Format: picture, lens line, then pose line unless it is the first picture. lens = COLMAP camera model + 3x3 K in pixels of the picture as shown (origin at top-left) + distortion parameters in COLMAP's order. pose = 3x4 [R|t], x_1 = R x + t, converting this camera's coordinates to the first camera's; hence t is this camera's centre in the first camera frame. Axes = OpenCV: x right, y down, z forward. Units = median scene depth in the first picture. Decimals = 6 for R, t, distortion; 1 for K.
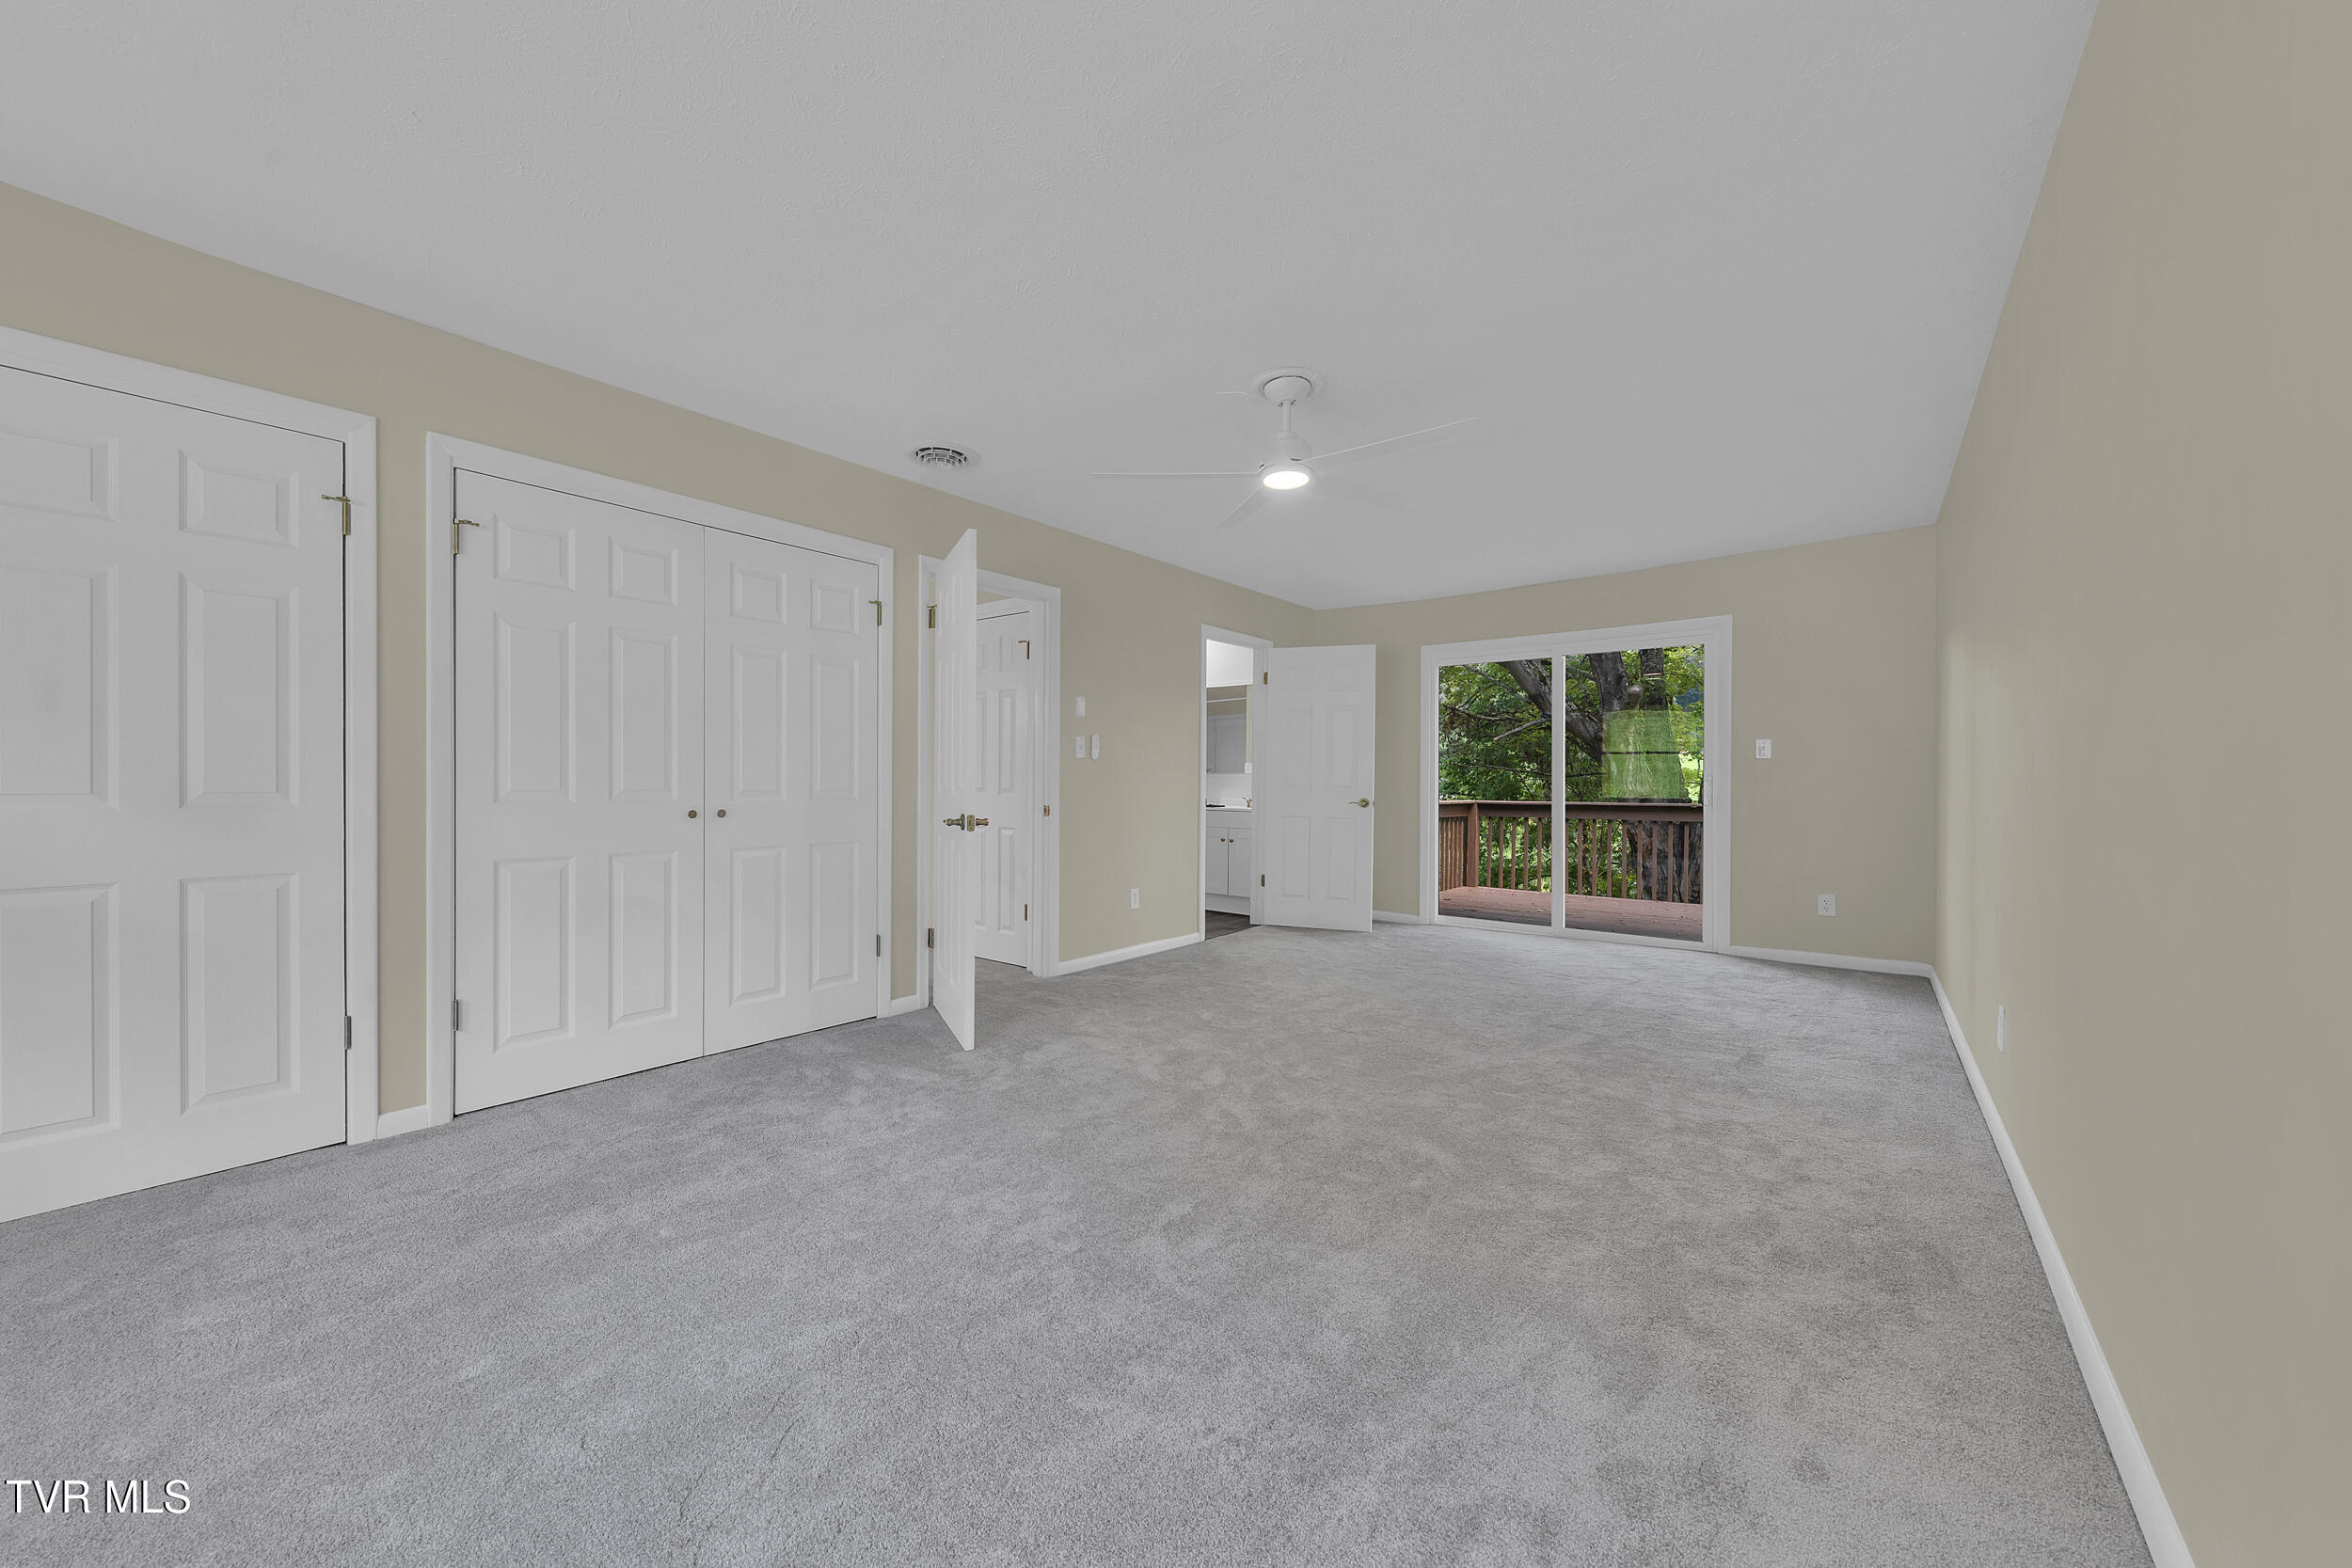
lens RADIAL K [[949.6, 0, 1176.0], [0, 949.6, 784.0], [0, 0, 1]] dist [0.010964, -0.007738]
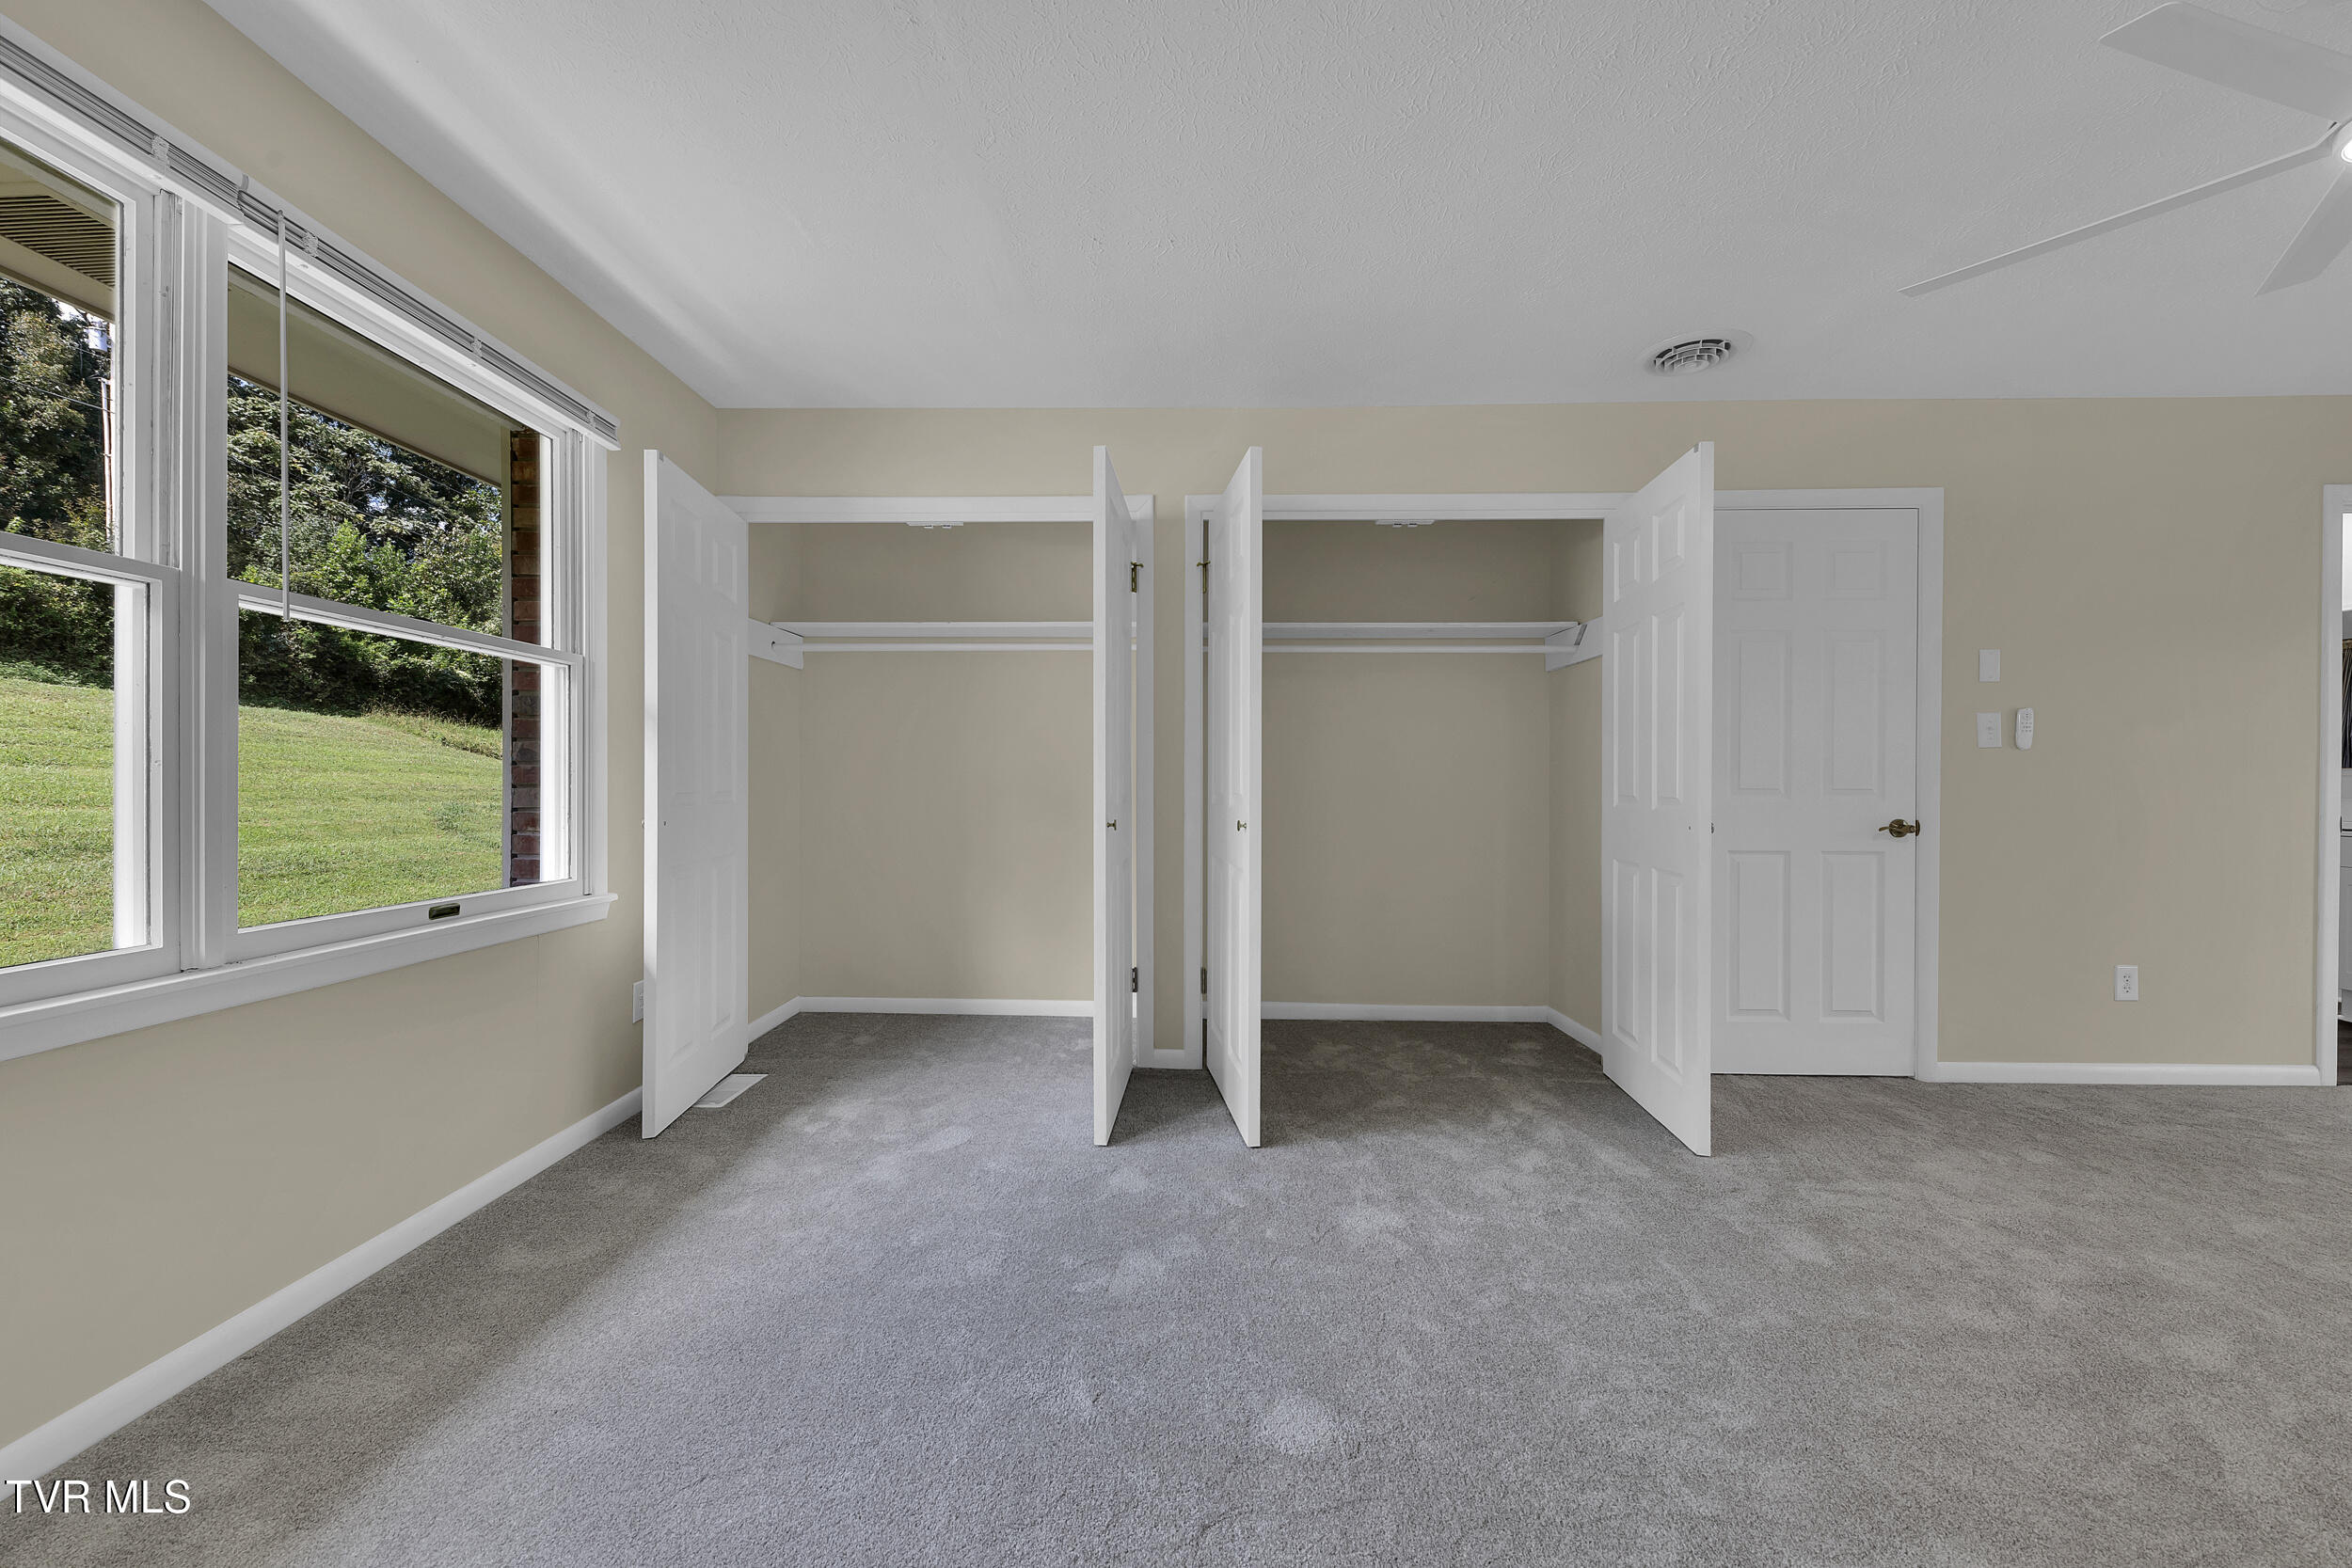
lens RADIAL K [[949.6, 0, 1176.0], [0, 949.6, 784.0], [0, 0, 1]] dist [0.010964, -0.007738]
pose [[0.549524, -0.002158, -0.835475, 0.175715], [-0.002581, 0.999988, -0.004281, 0.002178], [0.835474, 0.004509, 0.549511, 0.262191]]
